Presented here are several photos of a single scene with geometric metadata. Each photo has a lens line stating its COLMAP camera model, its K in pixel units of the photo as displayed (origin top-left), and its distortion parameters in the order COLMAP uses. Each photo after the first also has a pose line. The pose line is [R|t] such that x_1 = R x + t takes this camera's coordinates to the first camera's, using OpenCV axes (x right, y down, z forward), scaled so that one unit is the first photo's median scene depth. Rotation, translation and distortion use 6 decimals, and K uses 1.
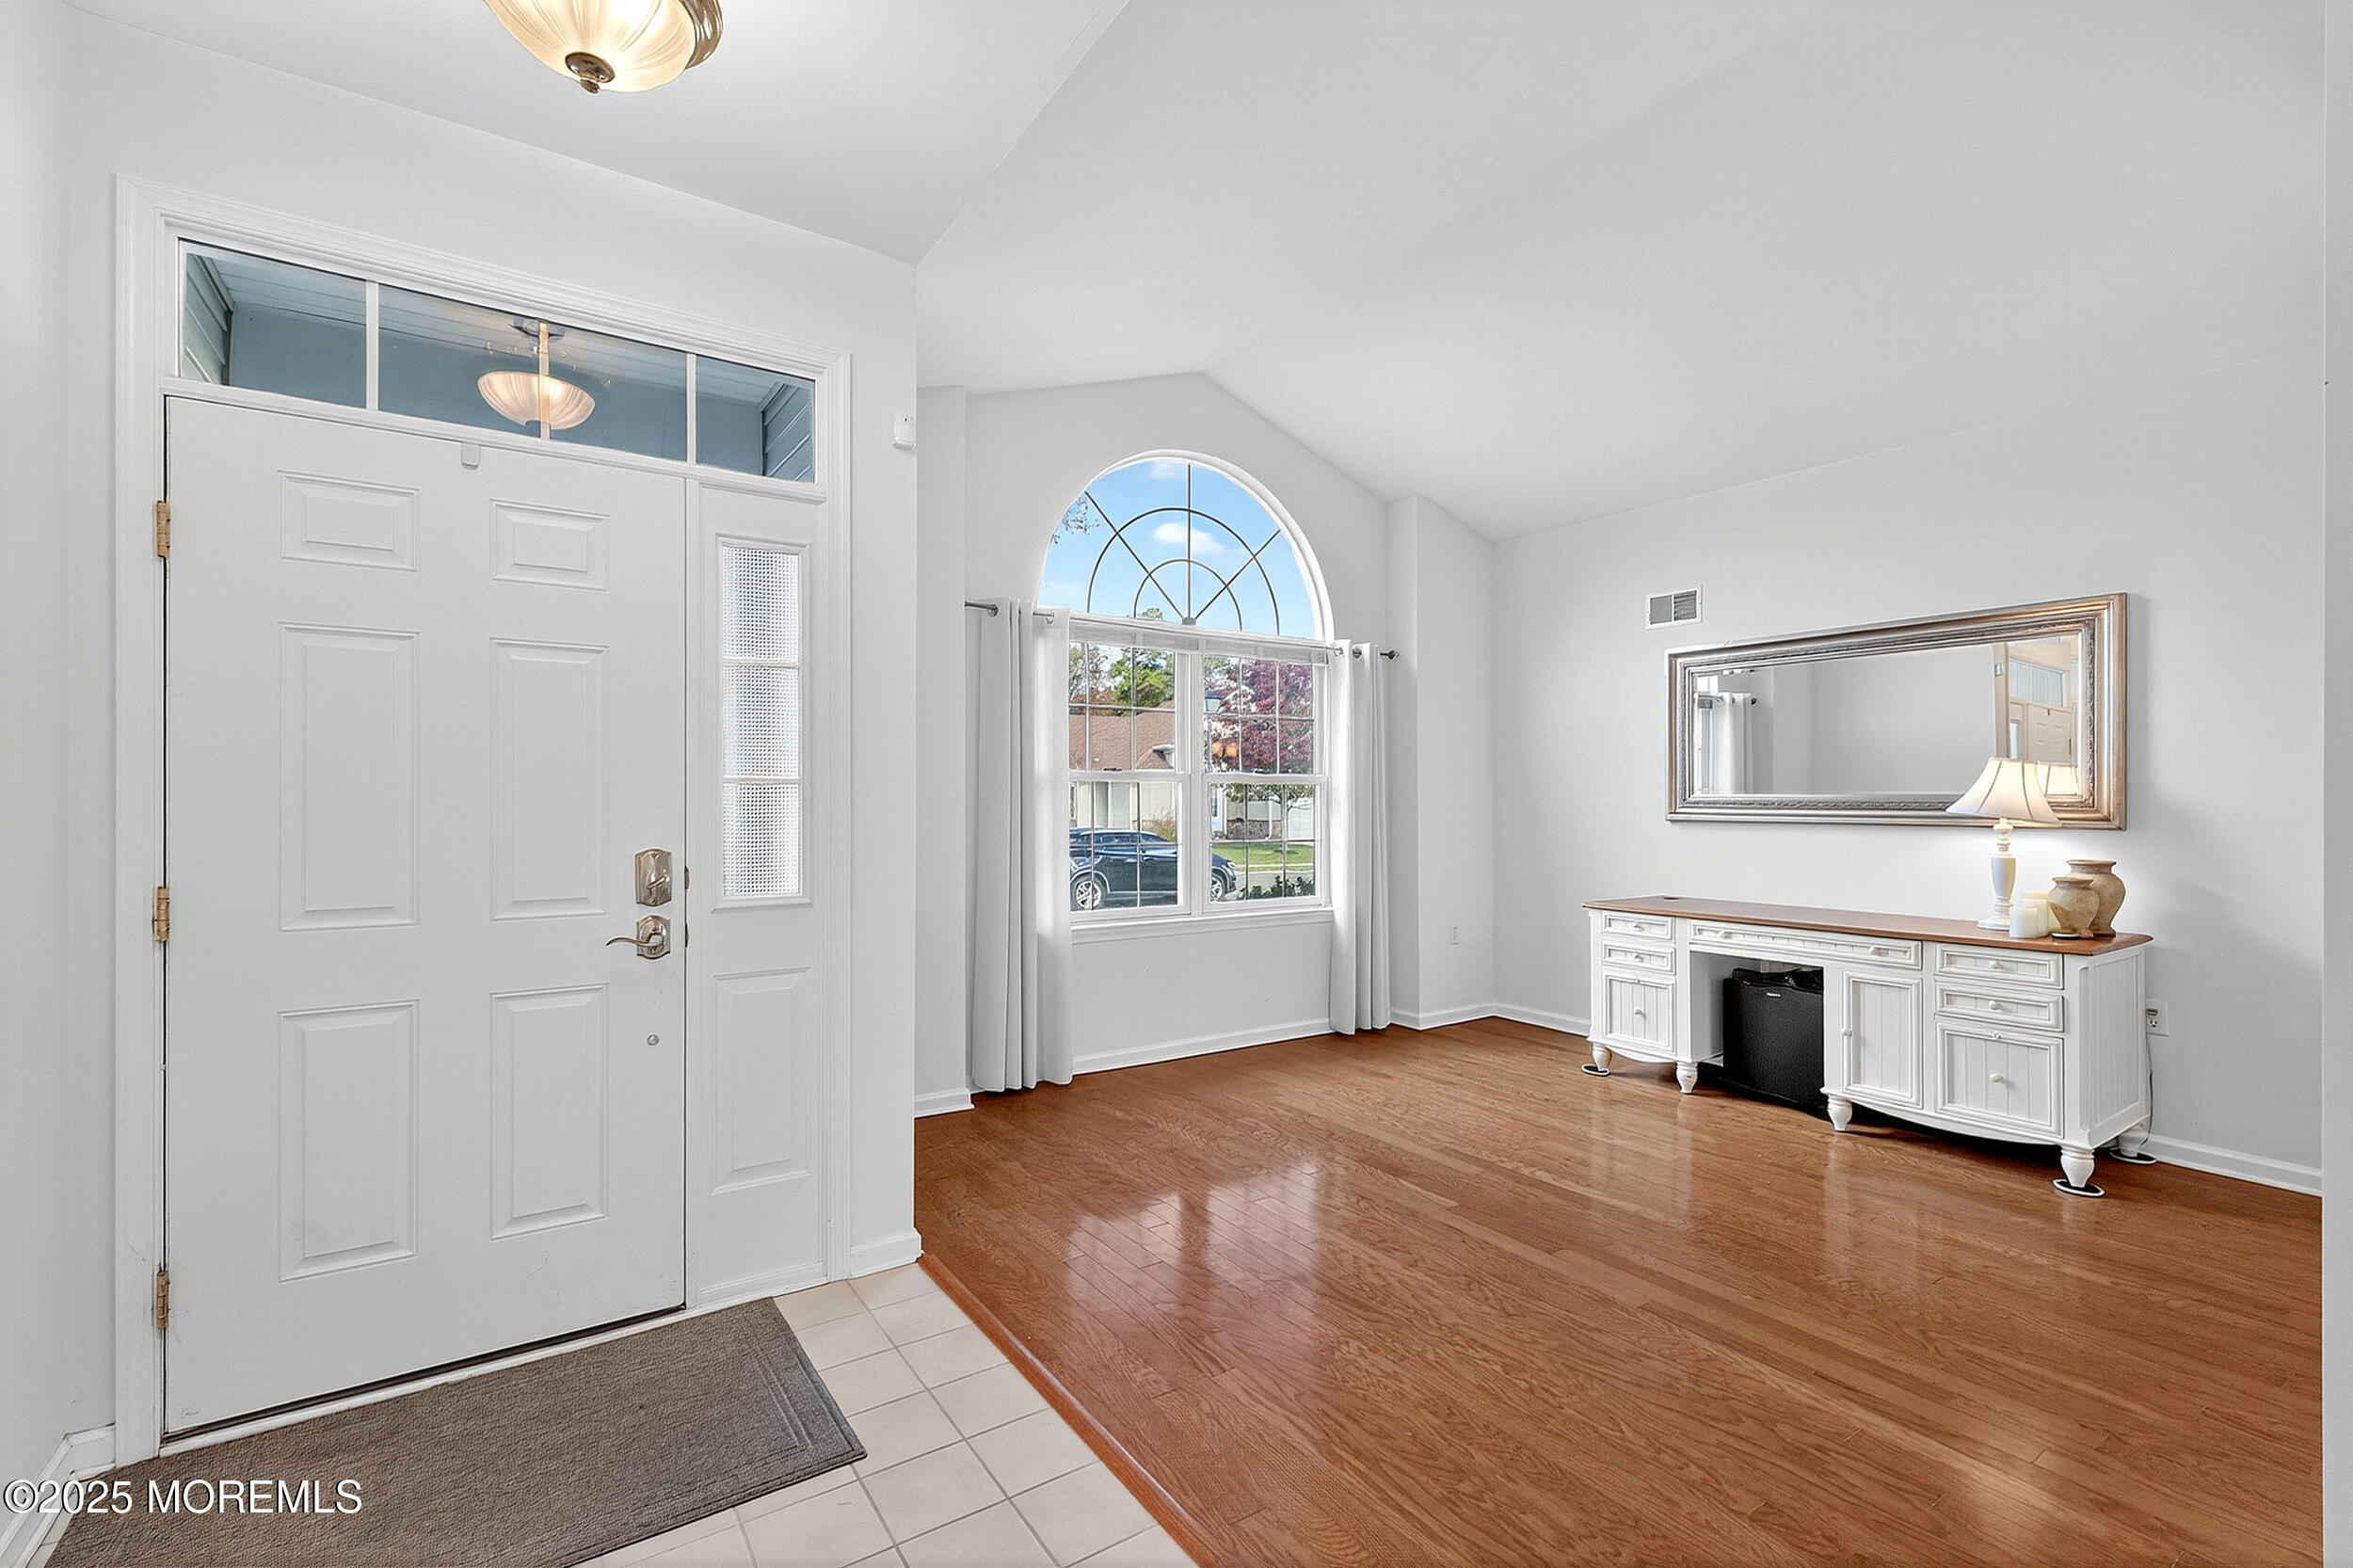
lens RADIAL K [[1022.1, 0, 1175.1], [0, 1022.1, 800.9], [0, 0, 1]] dist [0.004918, -0.003864]
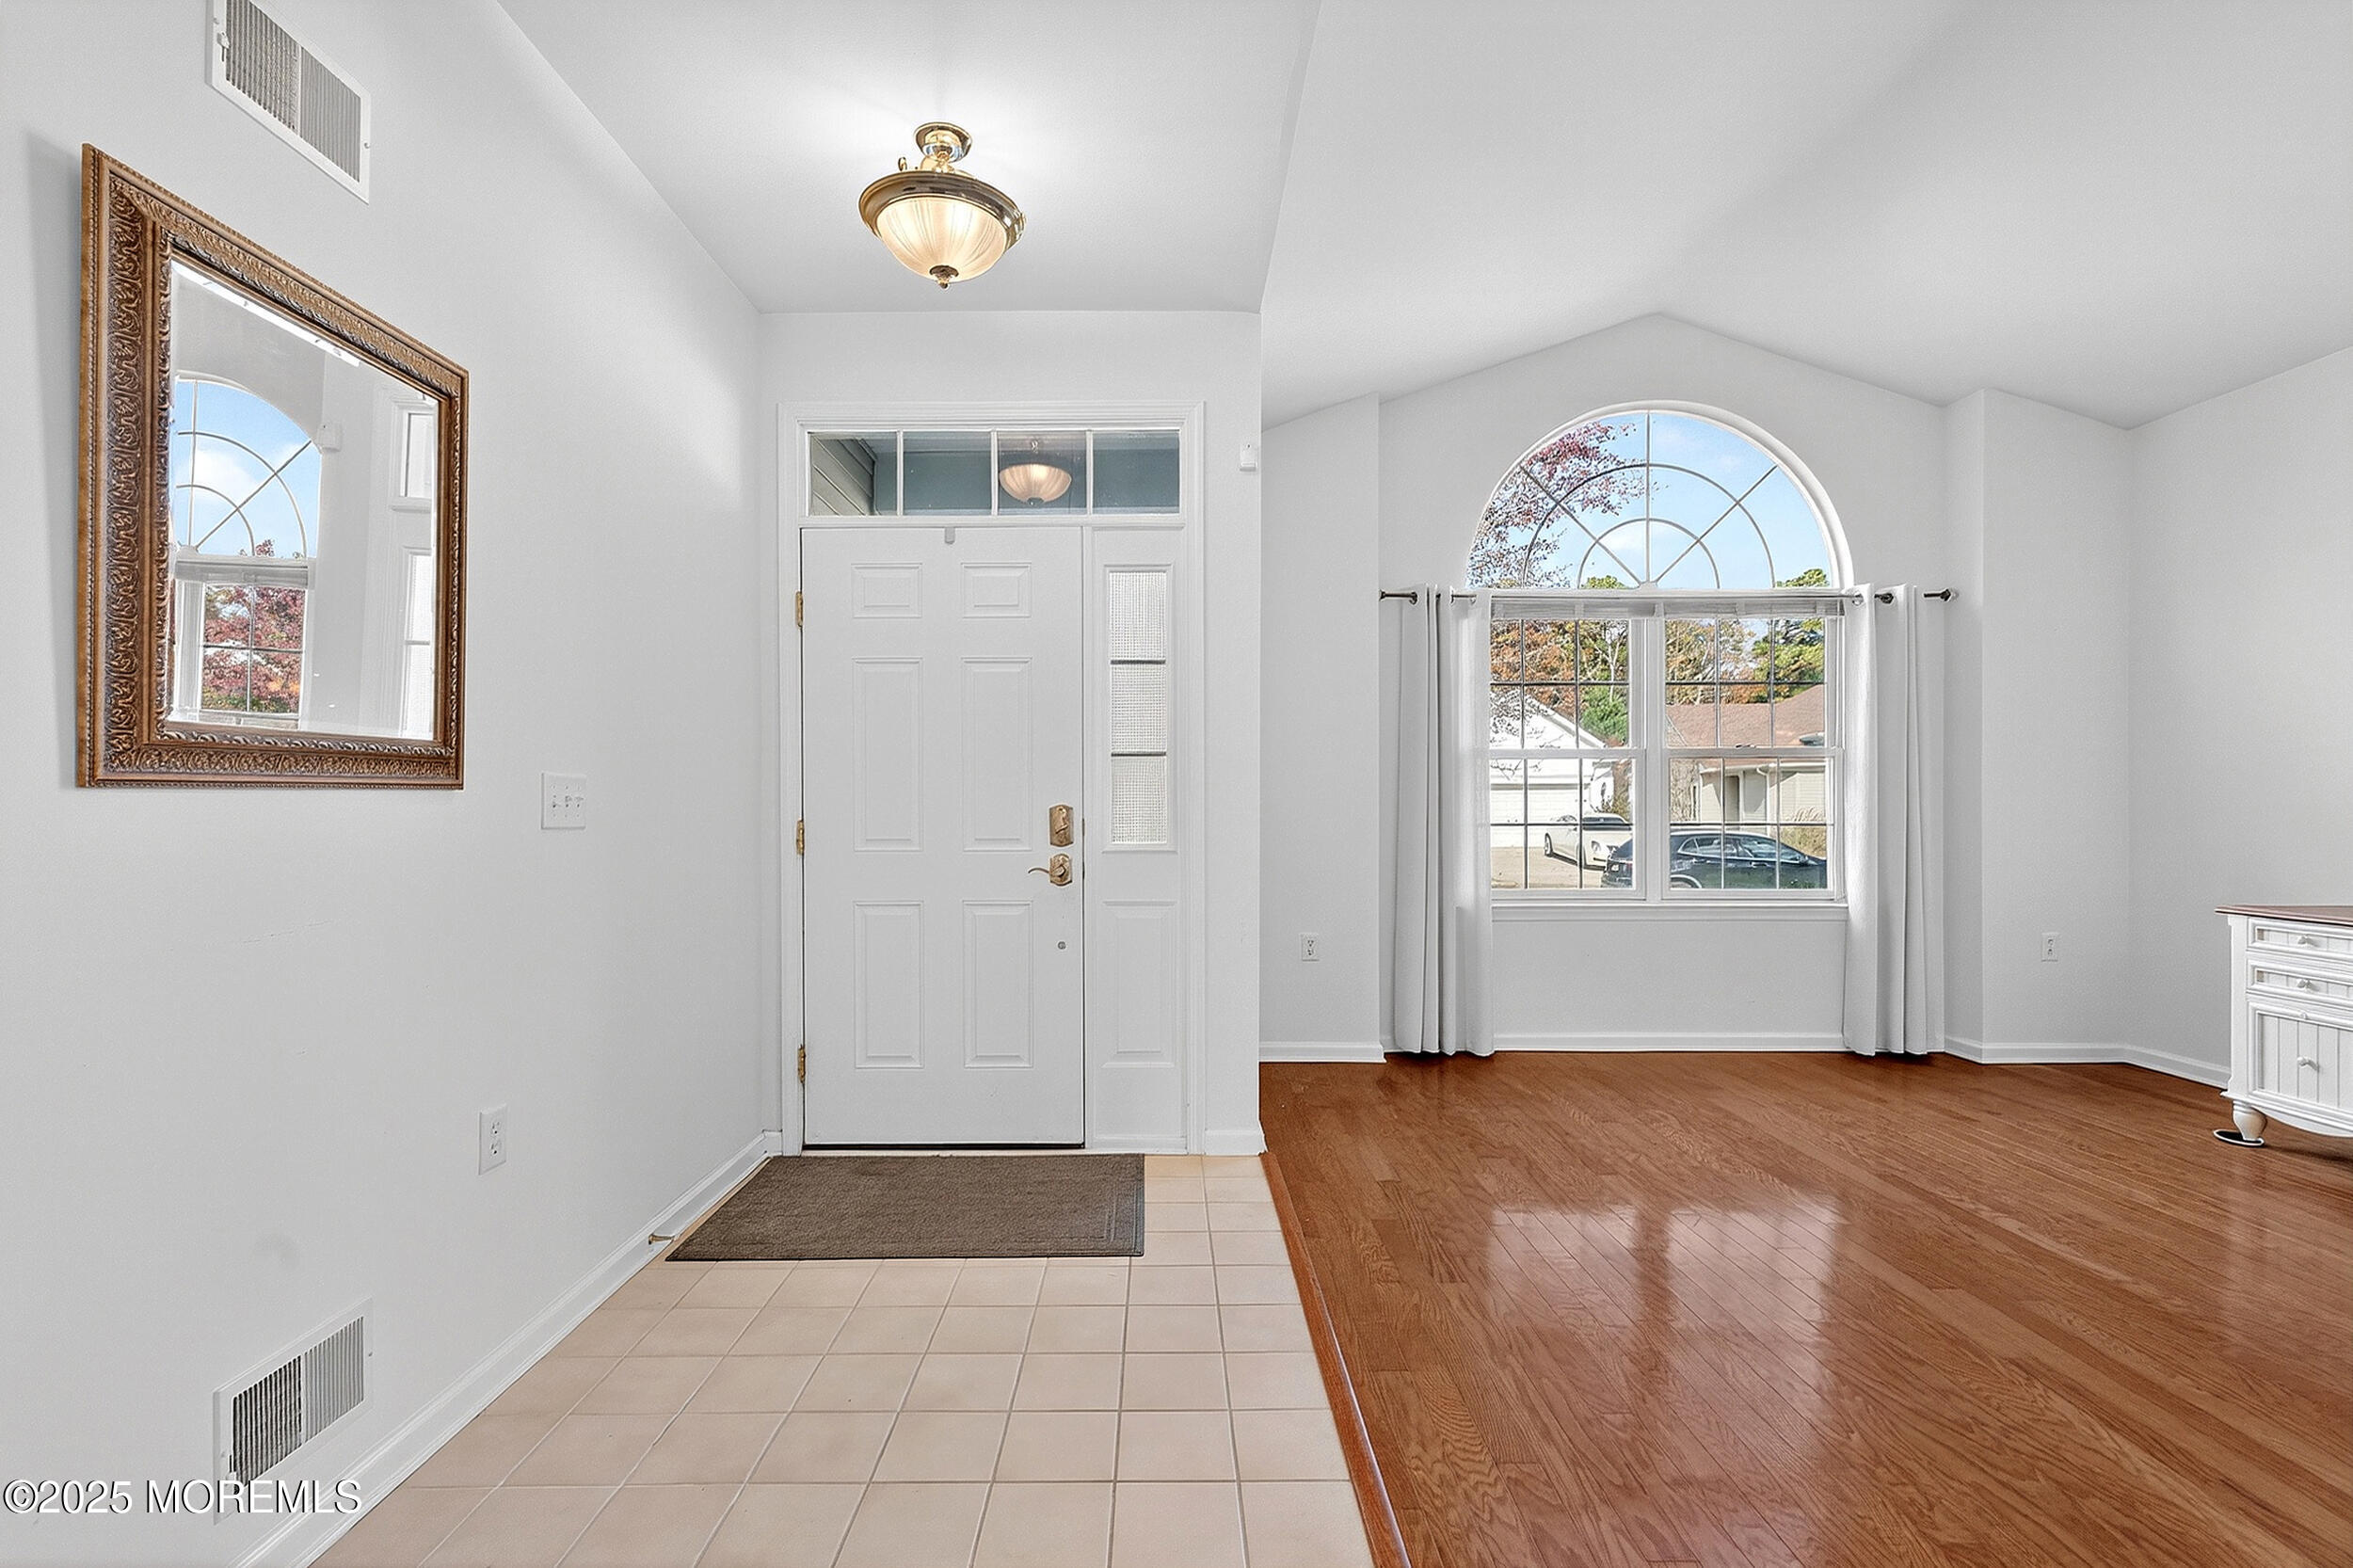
lens RADIAL K [[1022.1, 0, 1145.4], [0, 1022.1, 834.2], [0, 0, 1]] dist [0.004918, -0.003864]
pose [[0.825357, 0.011117, -0.564502, 0.225244], [0.003771, 0.999675, 0.025199, 0.033986], [0.564599, -0.022927, 0.825047, -0.036294]]
